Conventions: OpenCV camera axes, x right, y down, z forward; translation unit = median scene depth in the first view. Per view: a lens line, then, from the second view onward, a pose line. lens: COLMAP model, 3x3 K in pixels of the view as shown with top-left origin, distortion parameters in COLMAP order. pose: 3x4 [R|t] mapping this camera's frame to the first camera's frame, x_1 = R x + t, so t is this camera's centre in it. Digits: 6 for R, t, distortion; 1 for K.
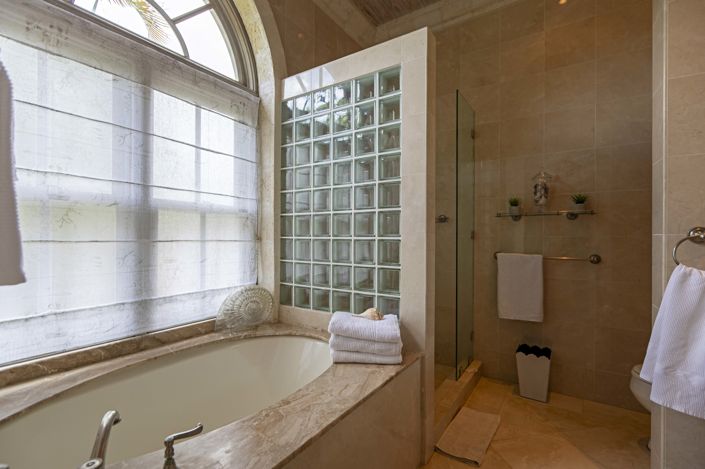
lens RADIAL K [[324.0, 0, 356.0], [0, 324.0, 233.7], [0, 0, 1]] dist [-0.001079, -0.001019]
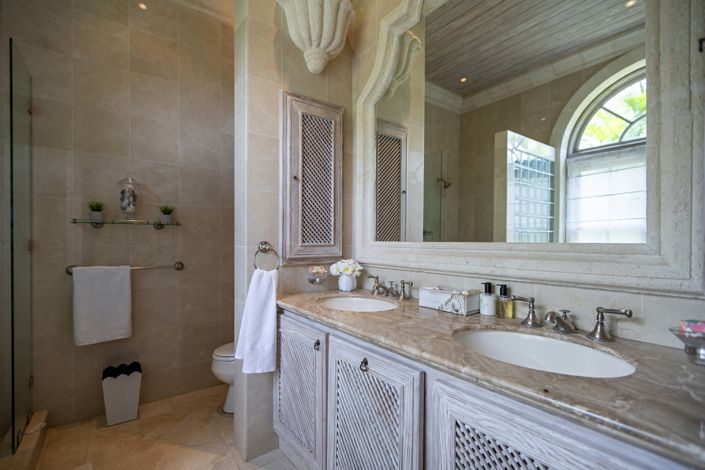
lens RADIAL K [[324.0, 0, 355.1], [0, 324.0, 240.6], [0, 0, 1]] dist [-0.001079, -0.001019]
pose [[0.339486, -0.003855, 0.940603, -0.090580], [-0.008897, 0.999934, 0.007309, -0.020590], [-0.940569, -0.010850, 0.339429, 0.062905]]
